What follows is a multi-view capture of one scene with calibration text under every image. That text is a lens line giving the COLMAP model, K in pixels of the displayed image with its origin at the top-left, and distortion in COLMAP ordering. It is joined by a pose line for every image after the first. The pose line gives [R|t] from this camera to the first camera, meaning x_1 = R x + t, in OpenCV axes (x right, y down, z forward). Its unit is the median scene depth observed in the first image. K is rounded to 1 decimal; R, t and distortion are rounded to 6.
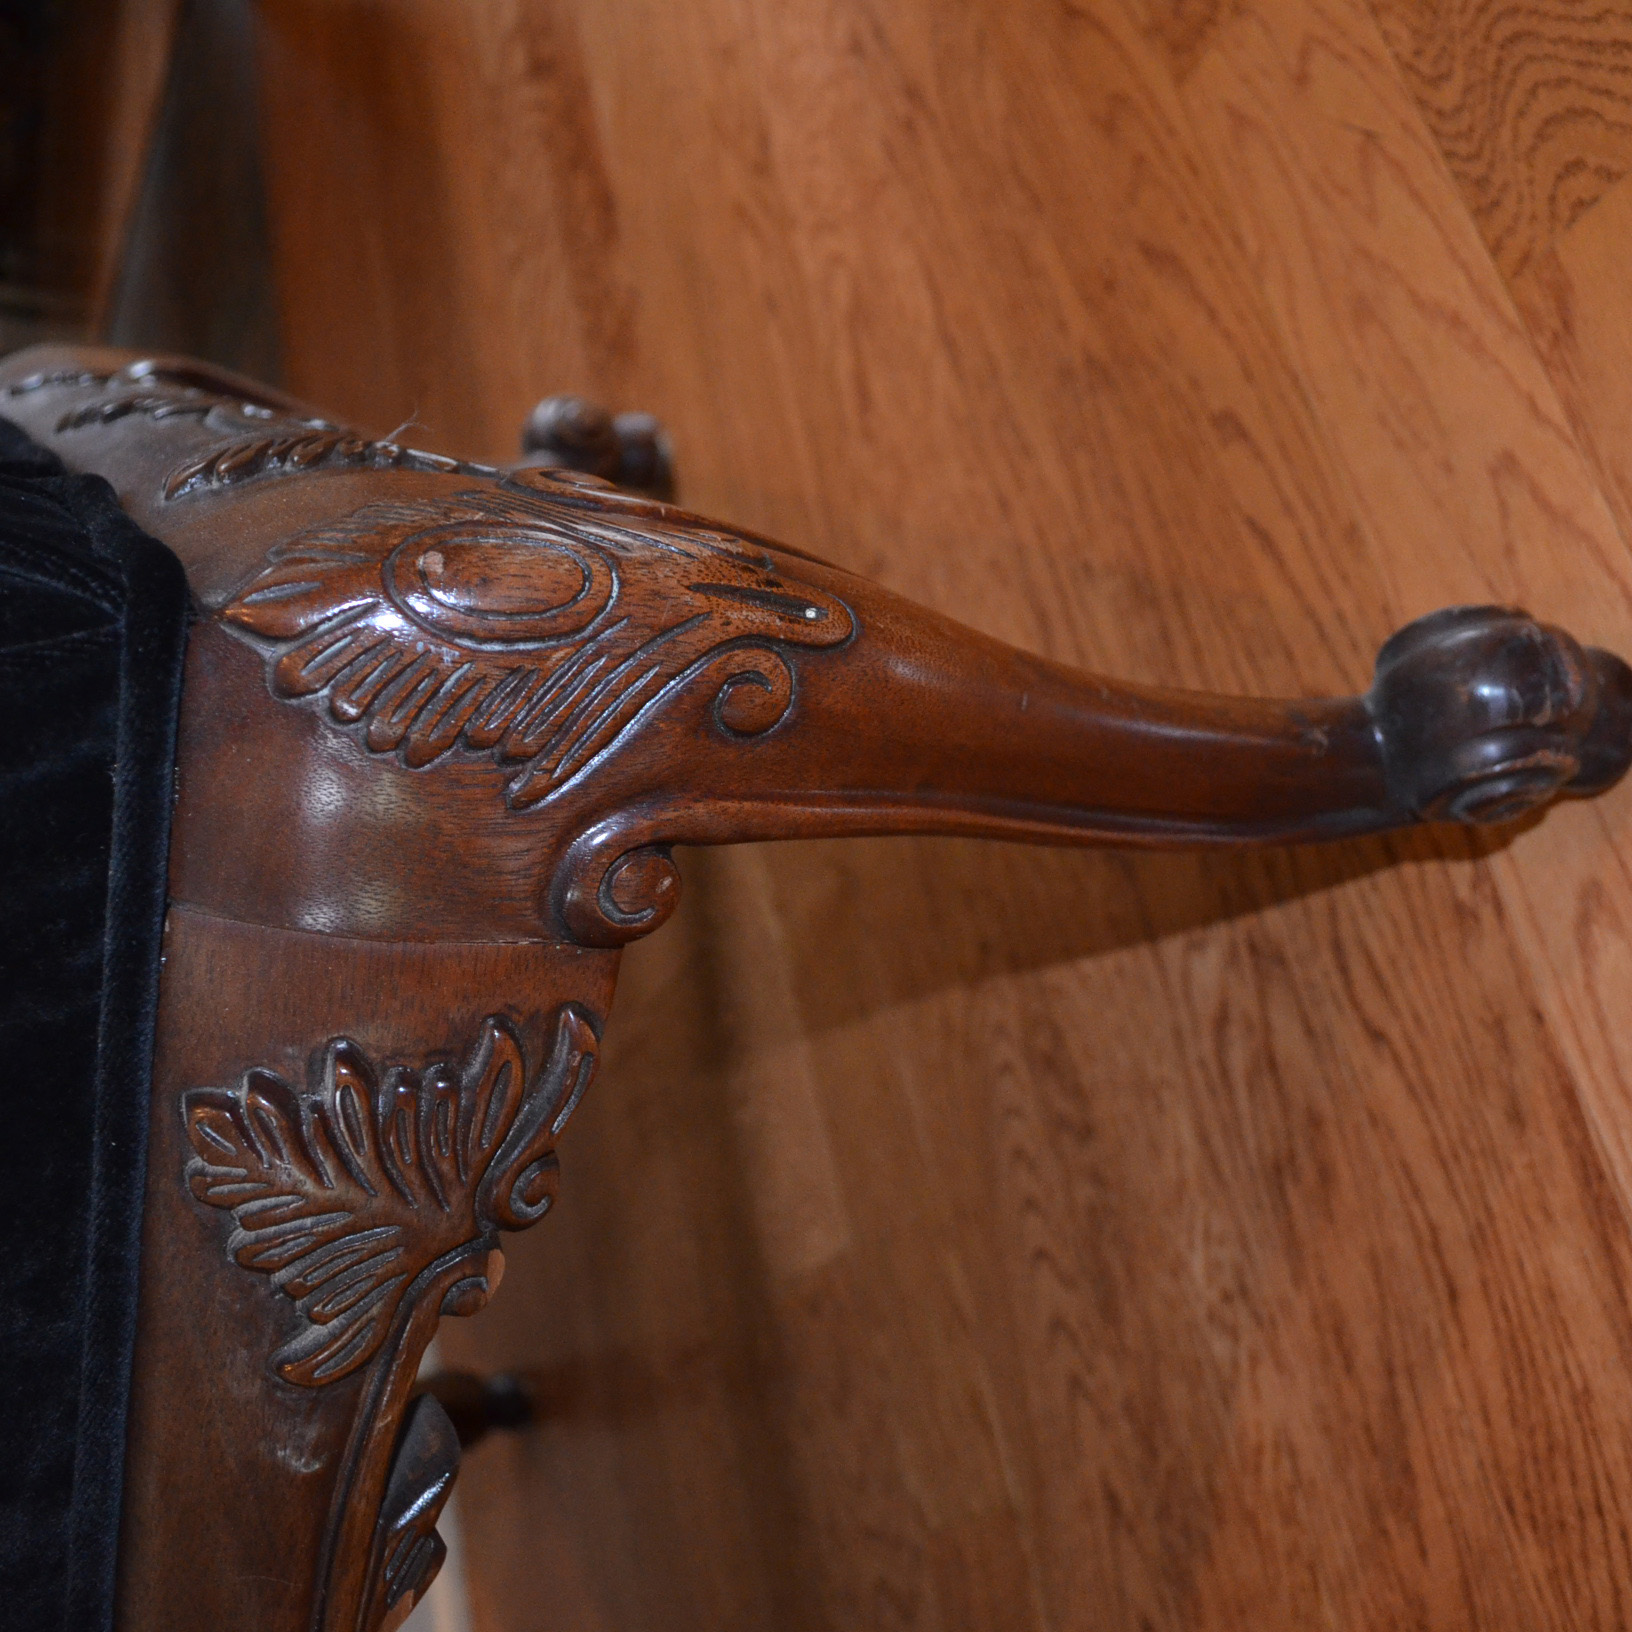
lens RADIAL K [[1907.7, 0, 808.8], [0, 1907.7, 820.0], [0, 0, 1]] dist [-0.075213, 0.000000]
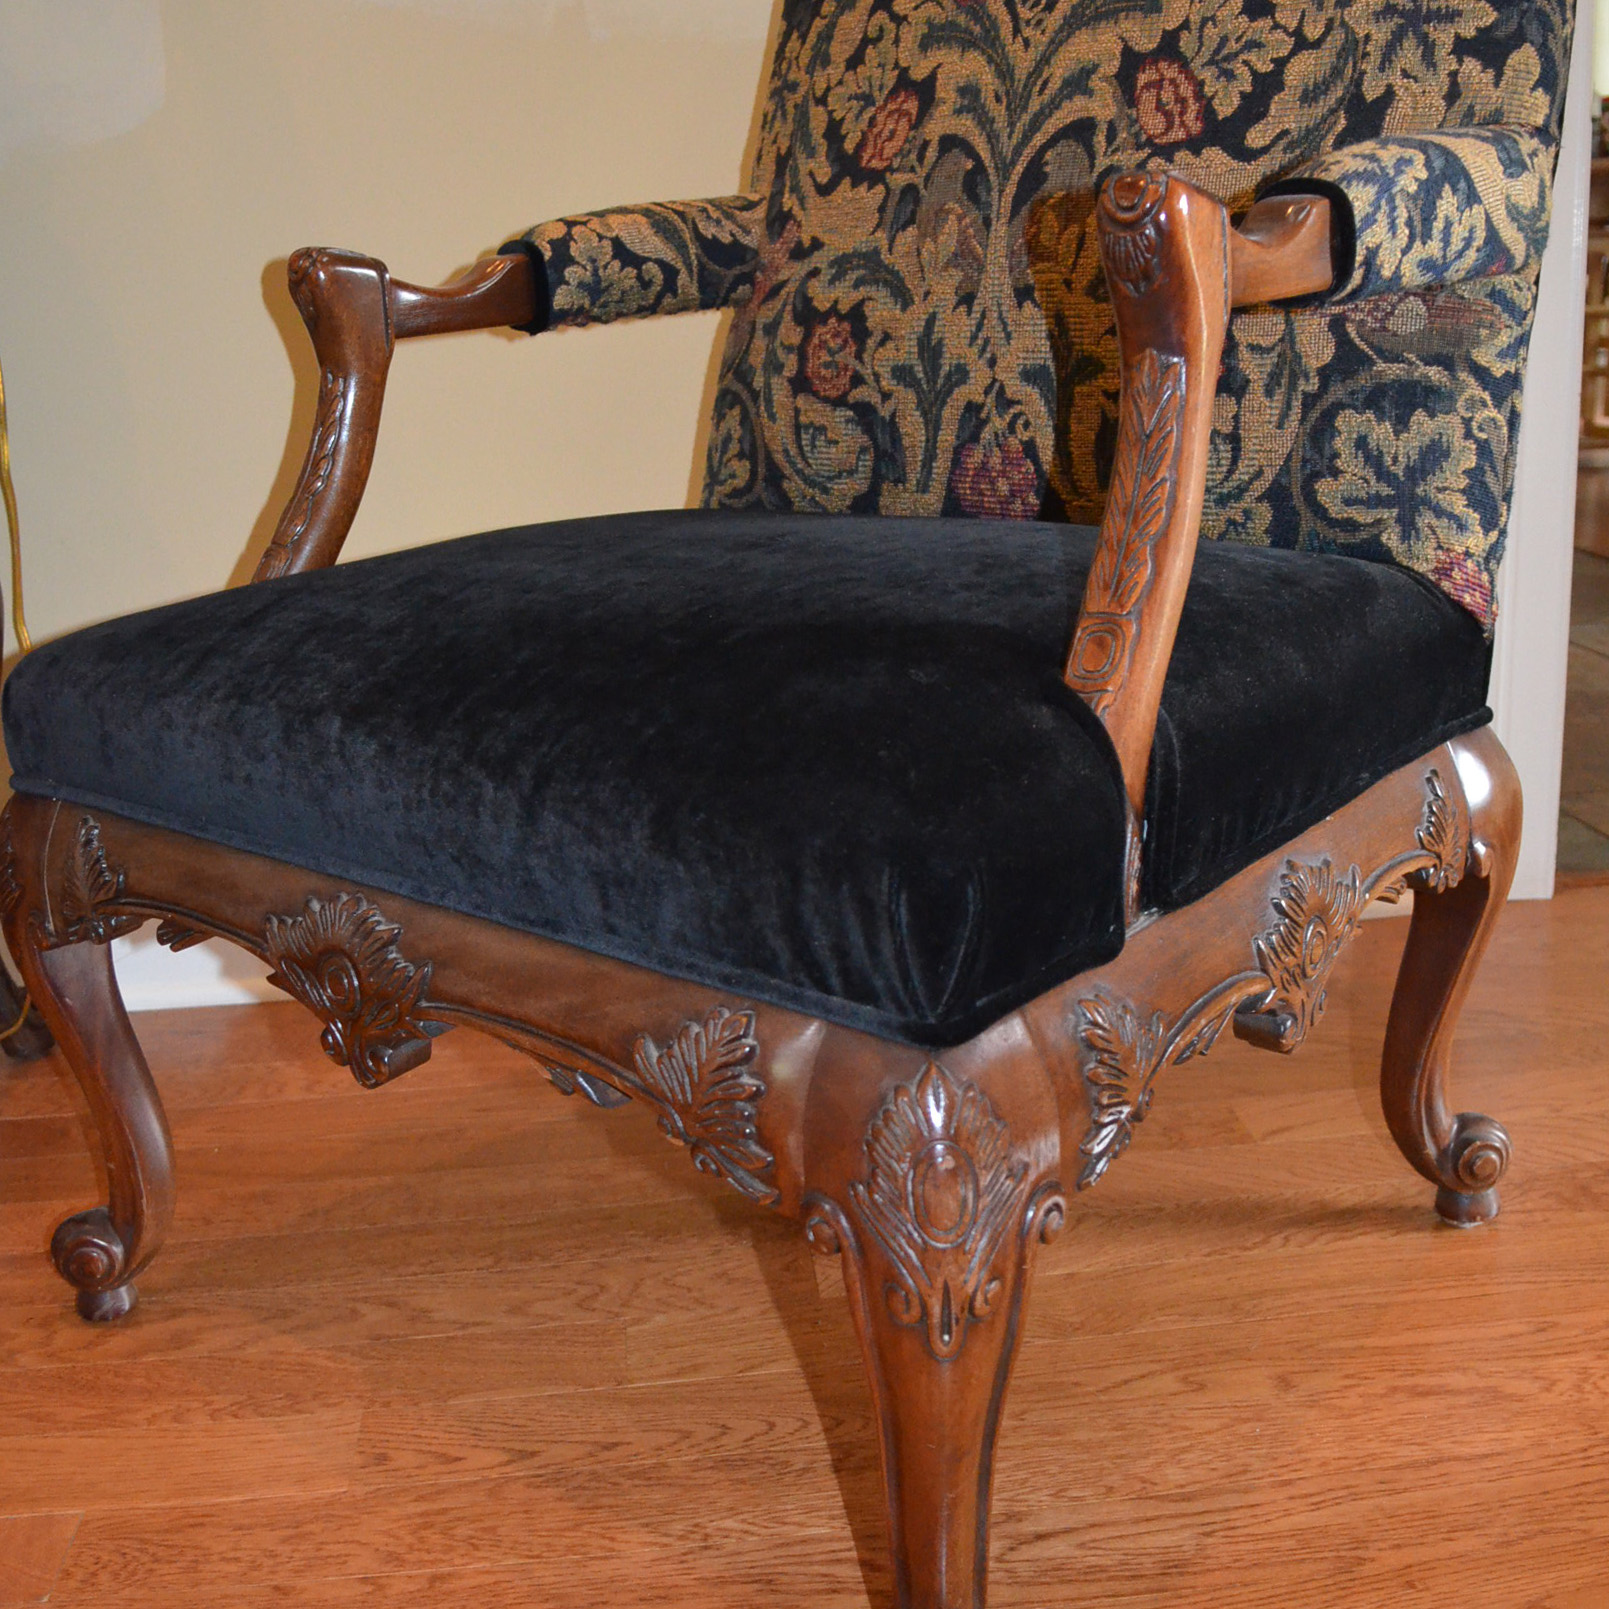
lens RADIAL K [[1880.8, 0, 817.6], [0, 1880.8, 762.9], [0, 0, 1]] dist [-0.075213, 0.000000]
pose [[-0.121605, 0.967044, -0.223693, -0.073288], [-0.930814, -0.032847, 0.364014, -0.385997], [0.344669, 0.252483, 0.904132, -0.553879]]
